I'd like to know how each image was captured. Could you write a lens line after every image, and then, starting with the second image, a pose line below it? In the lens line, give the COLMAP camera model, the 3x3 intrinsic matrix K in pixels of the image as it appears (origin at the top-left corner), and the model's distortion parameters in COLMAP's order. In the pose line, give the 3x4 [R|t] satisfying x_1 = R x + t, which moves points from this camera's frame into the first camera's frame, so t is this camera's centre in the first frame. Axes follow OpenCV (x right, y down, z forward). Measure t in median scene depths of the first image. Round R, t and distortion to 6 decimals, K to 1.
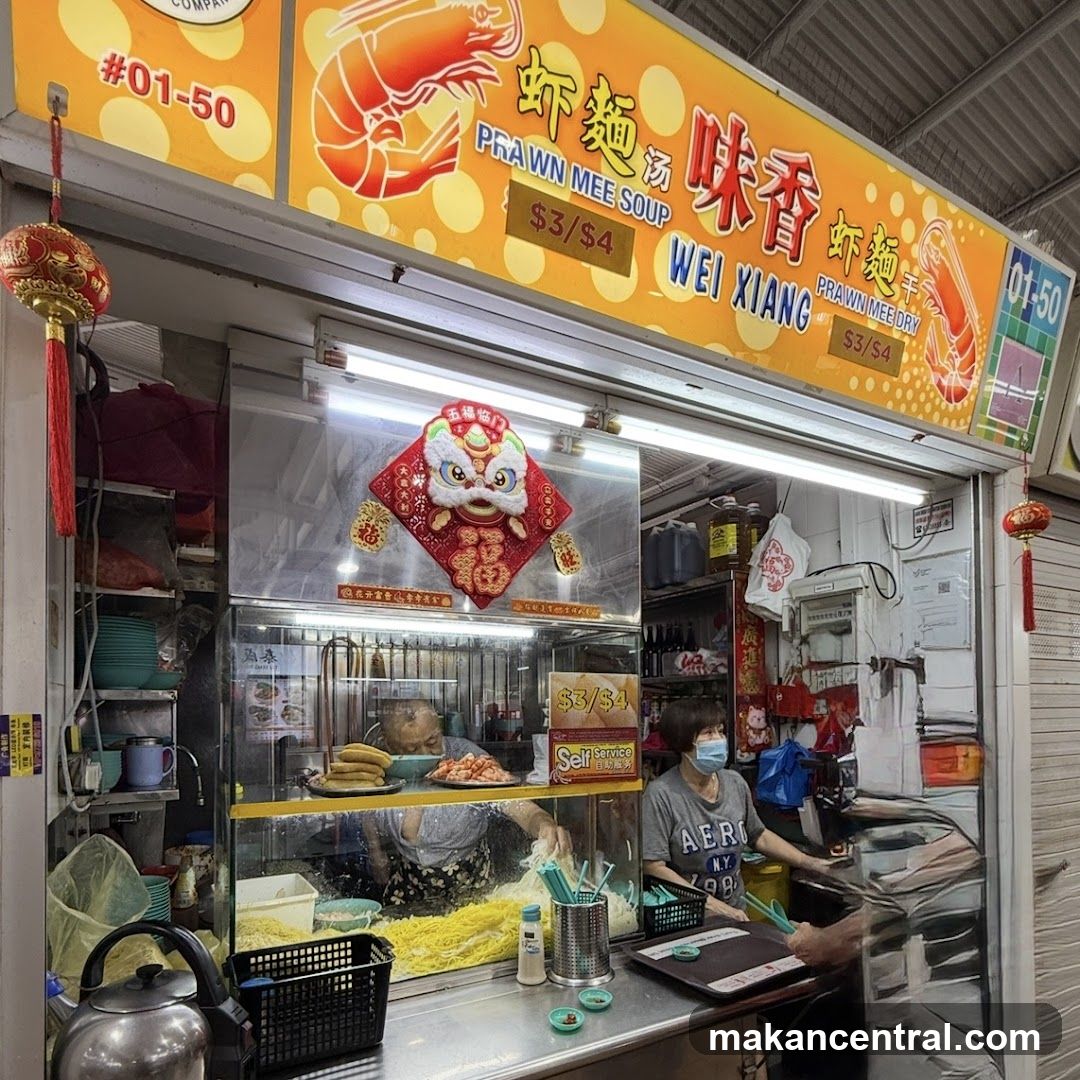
lens RADIAL K [[671.1, 0, 542.5], [0, 671.1, 696.9], [0, 0, 1]] dist [0.003231, -0.001175]
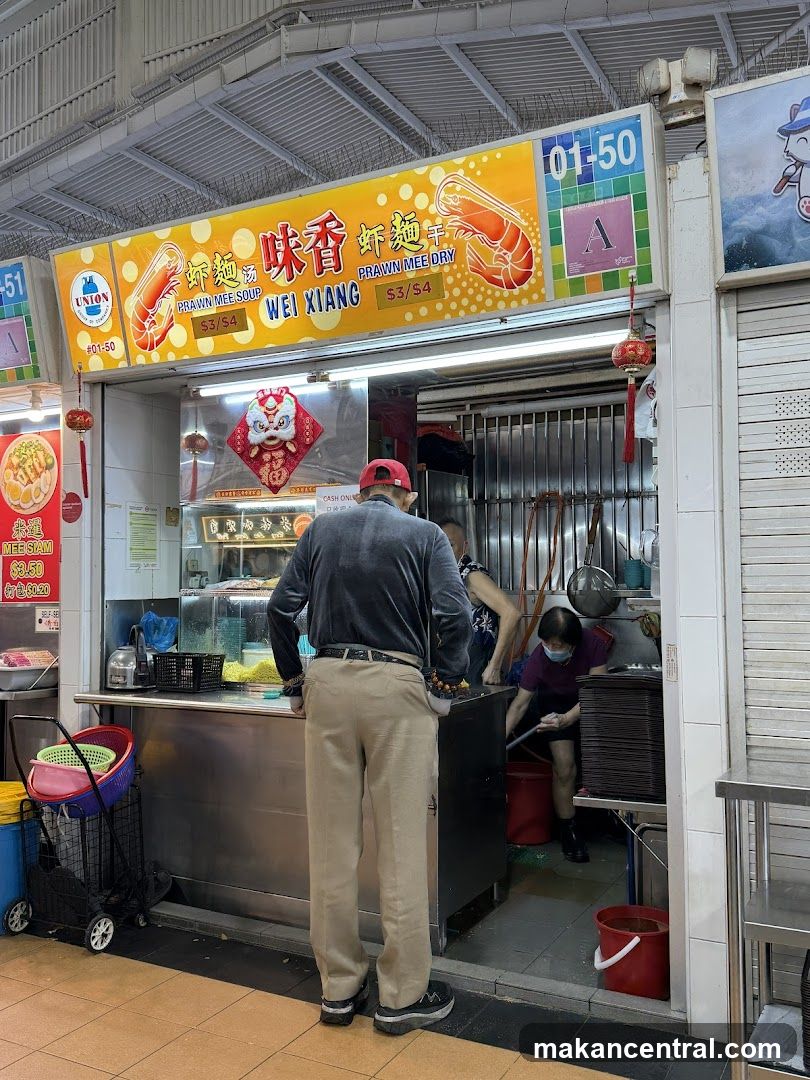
lens RADIAL K [[979.5, 0, 405.0], [0, 979.5, 540.0], [0, 0, 1]] dist [0.236198, -0.599503]
pose [[0.533234, -0.031999, -0.845362, 2.572854], [0.021480, 0.999474, -0.024284, 0.075848], [0.845695, -0.005209, 0.533641, -0.170274]]
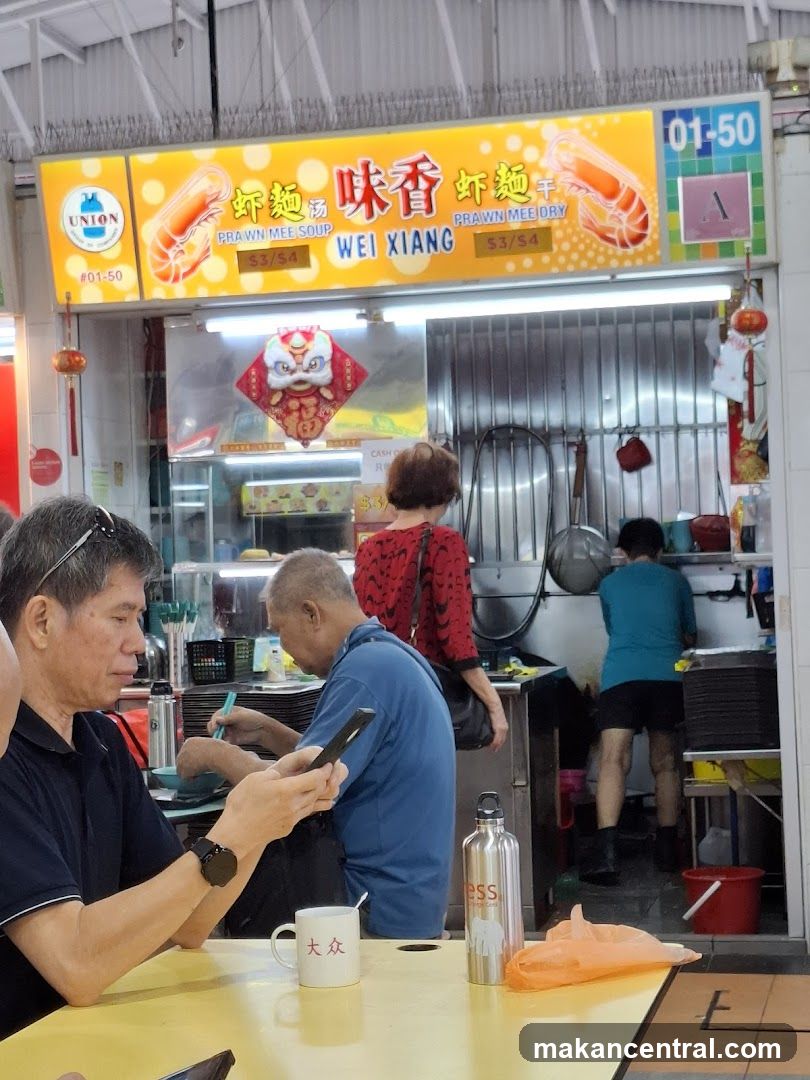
lens RADIAL K [[2313.3, 0, 405.0], [0, 2313.3, 540.0], [0, 0, 1]] dist [0.100236, 0.362256]
pose [[0.733890, -0.023826, -0.678851, 4.034297], [0.041139, 0.999109, 0.009407, 0.046694], [0.678022, -0.034831, 0.734216, -3.049774]]
